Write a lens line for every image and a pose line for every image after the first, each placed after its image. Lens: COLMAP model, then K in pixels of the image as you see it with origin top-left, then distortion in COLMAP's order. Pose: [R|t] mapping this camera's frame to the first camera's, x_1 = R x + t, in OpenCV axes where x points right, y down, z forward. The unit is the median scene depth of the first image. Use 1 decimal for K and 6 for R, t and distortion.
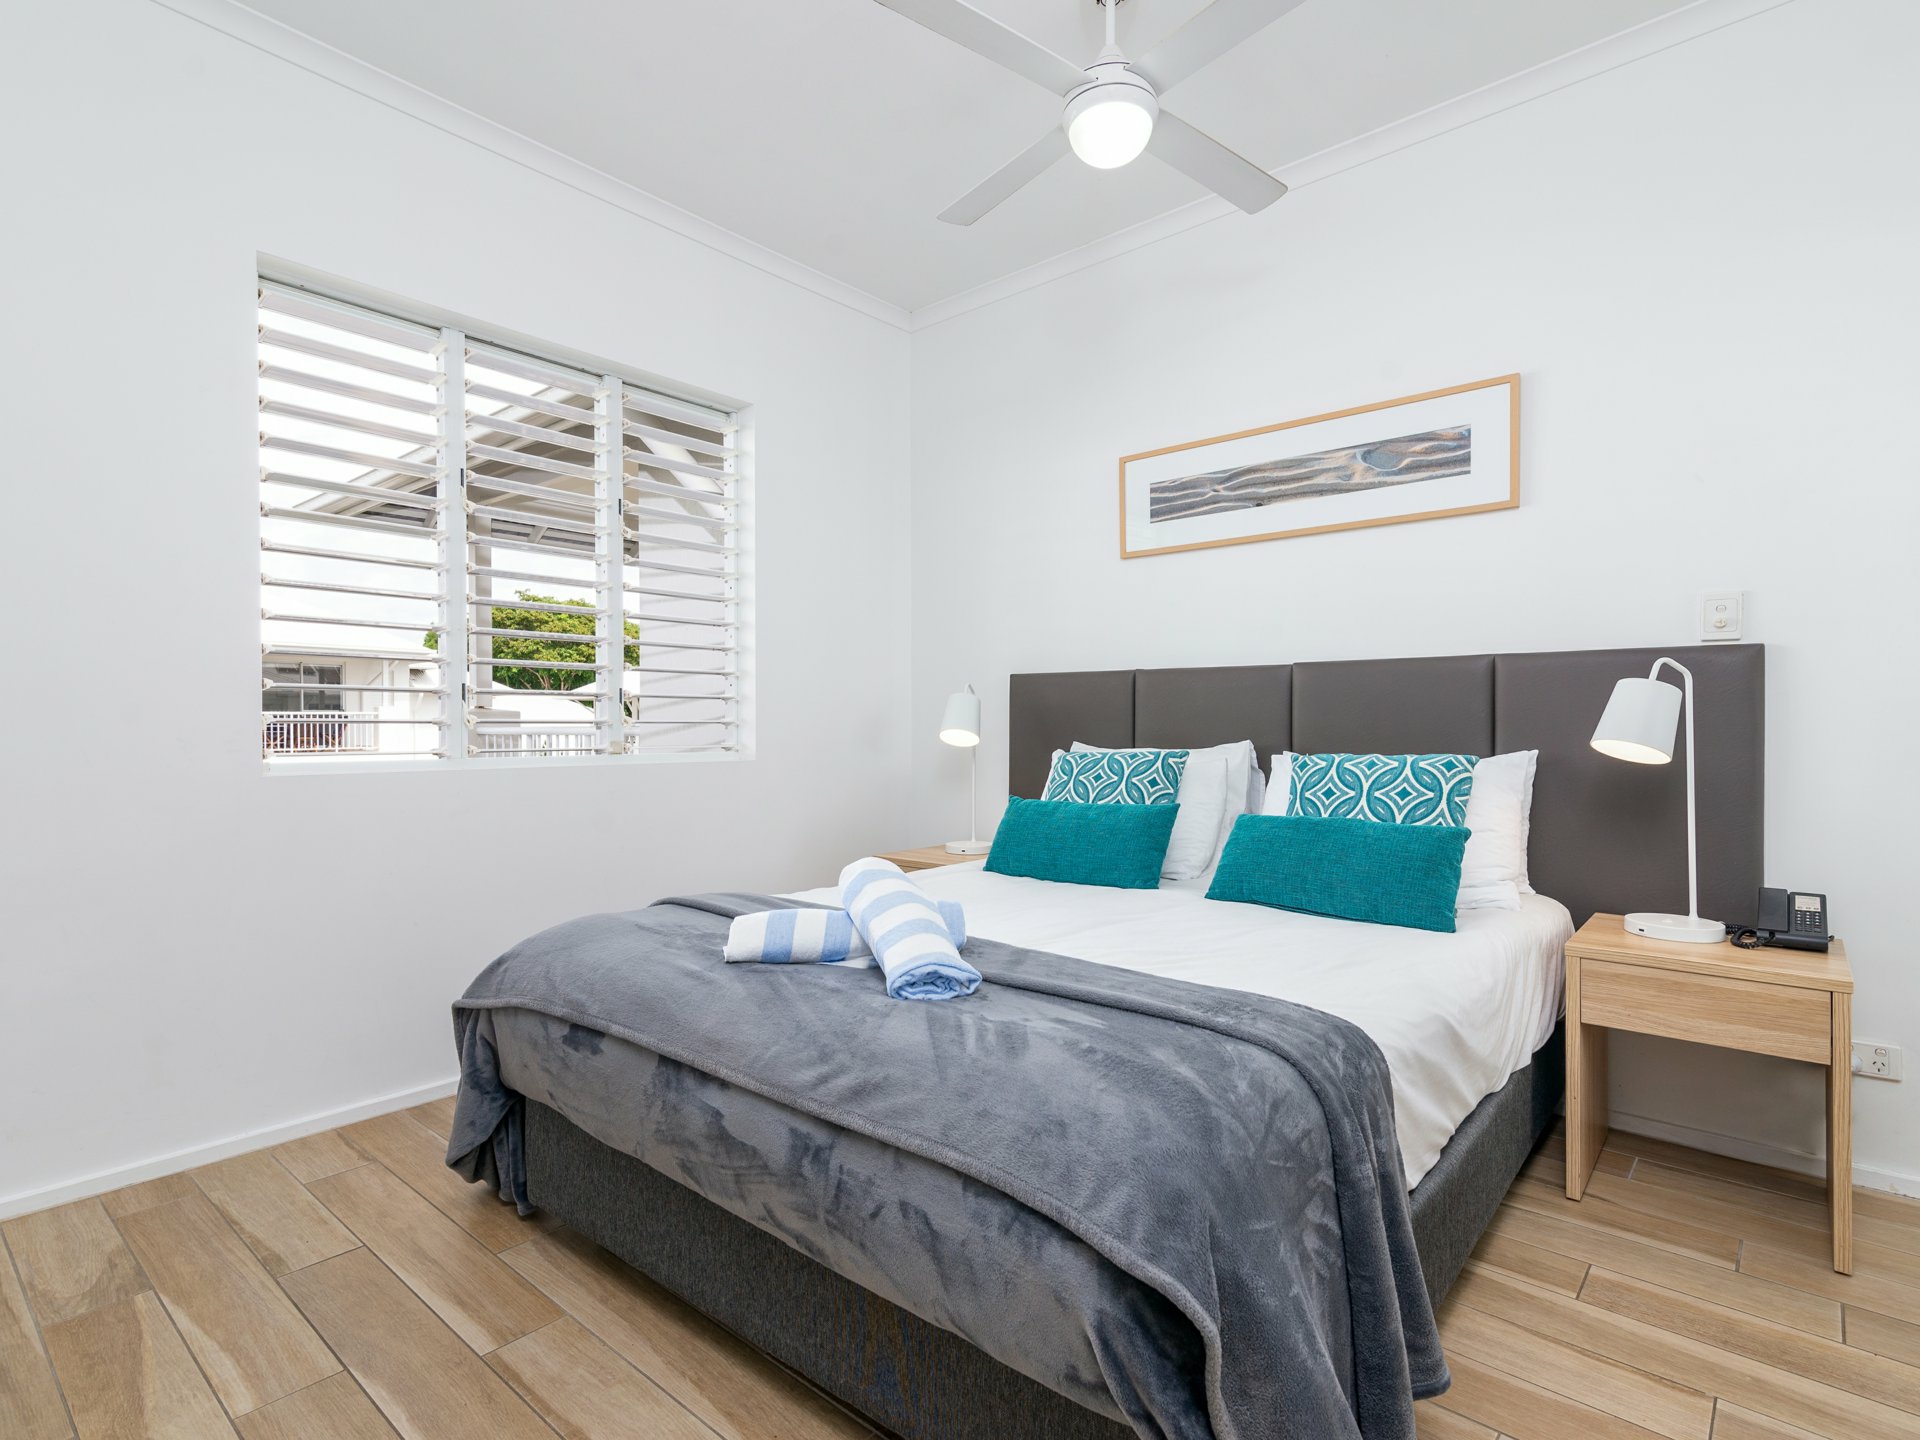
lens RADIAL K [[968.0, 0, 917.0], [0, 968.0, 726.8], [0, 0, 1]] dist [0.024581, -0.004324]
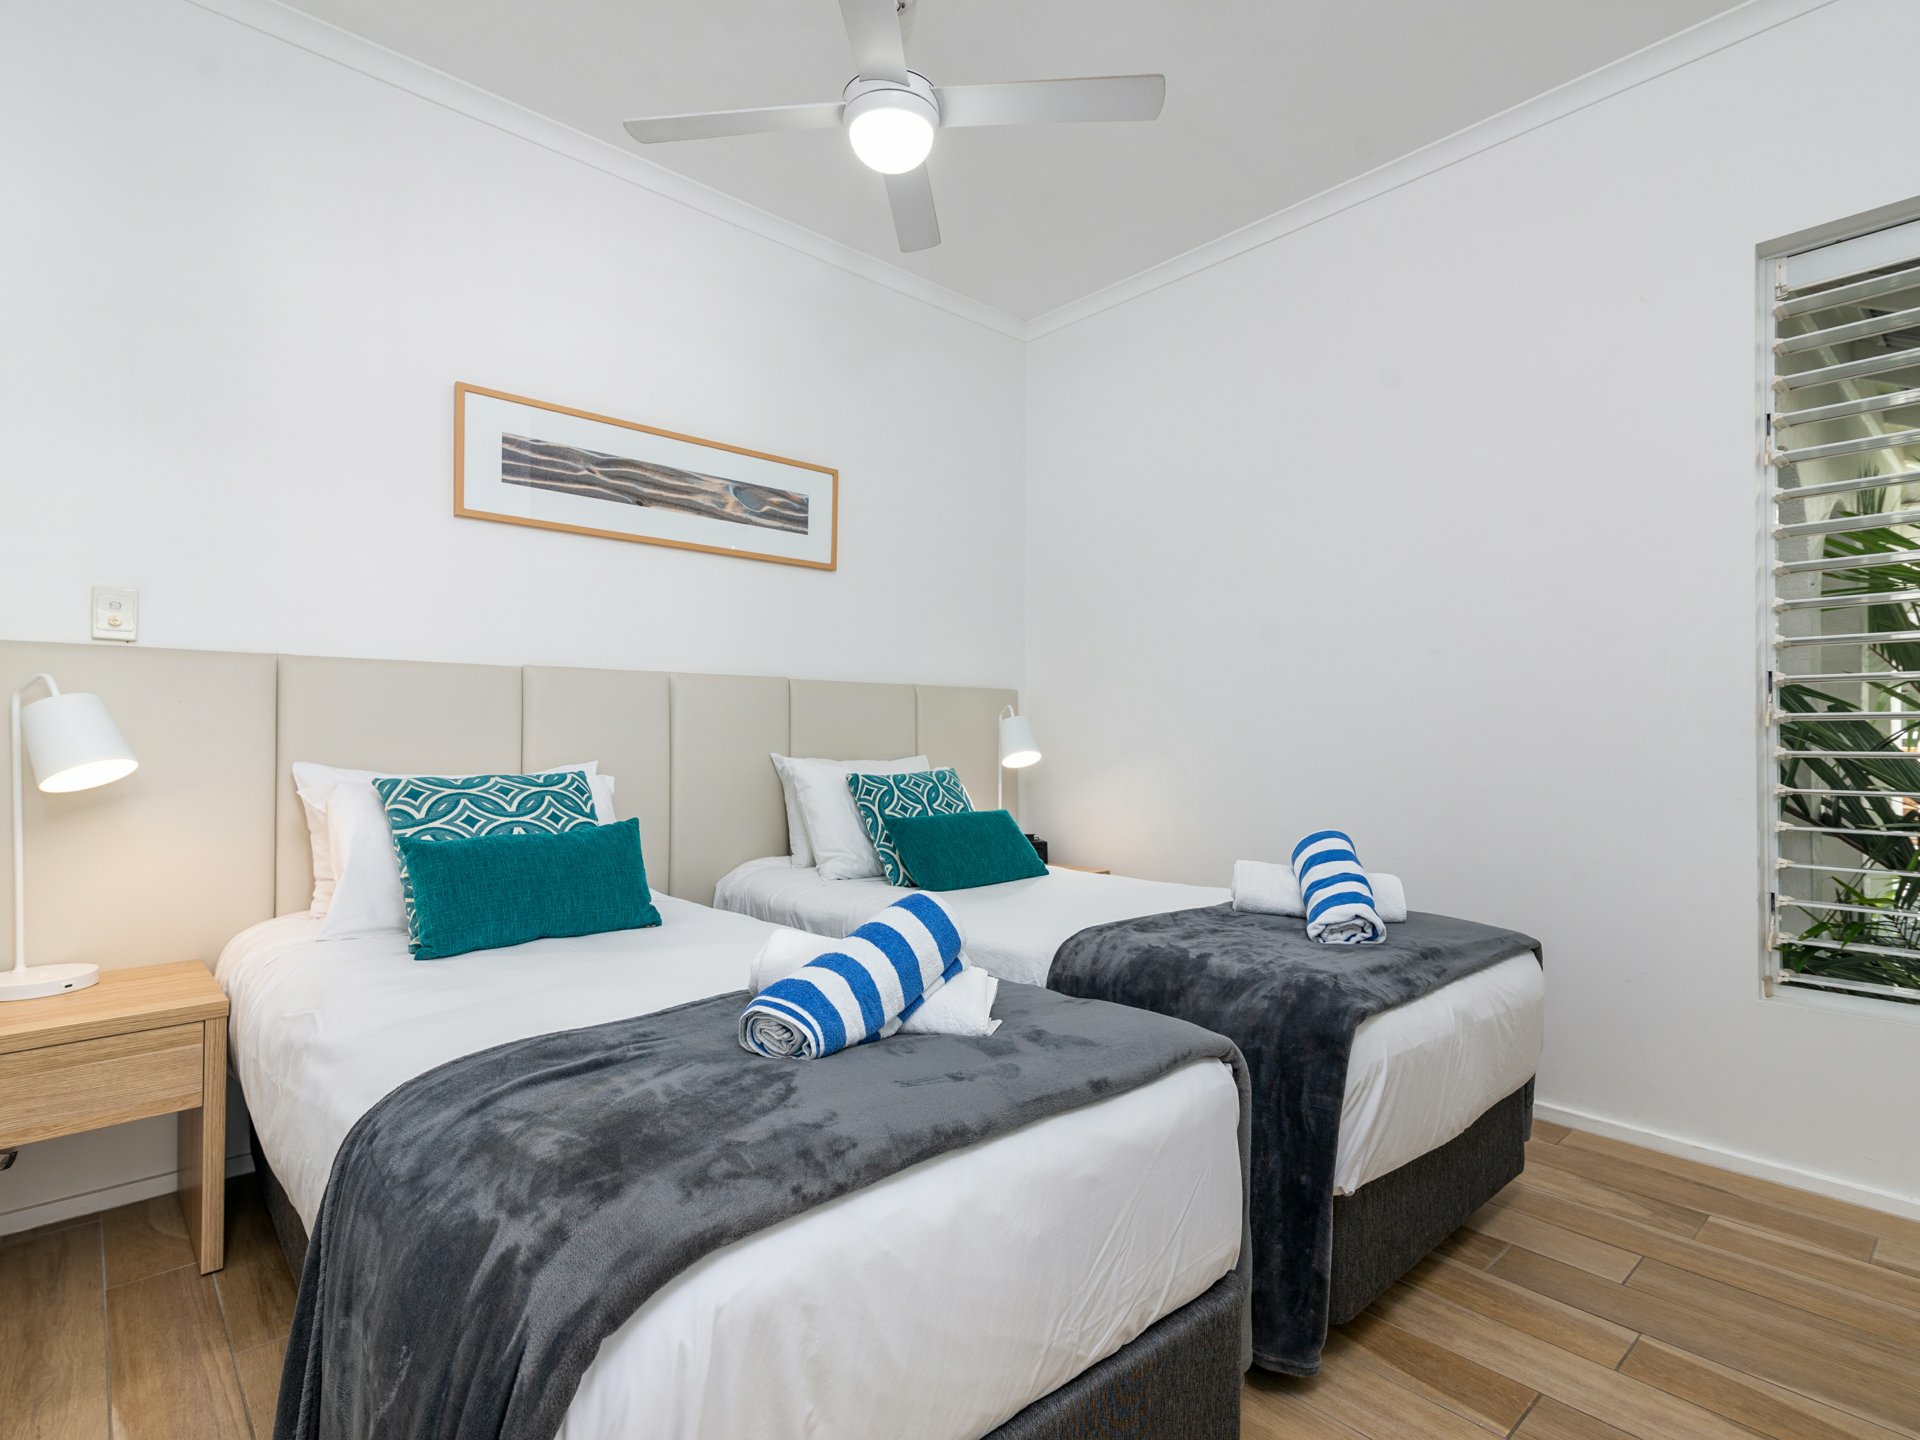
lens RADIAL K [[968.0, 0, 956.7], [0, 968.0, 725.3], [0, 0, 1]] dist [0.024581, -0.004324]
pose [[0.108071, 0.016797, 0.994001, -0.602607], [-0.000354, 0.999858, -0.016857, 0.006858], [-0.994143, 0.001470, 0.108061, 0.628247]]
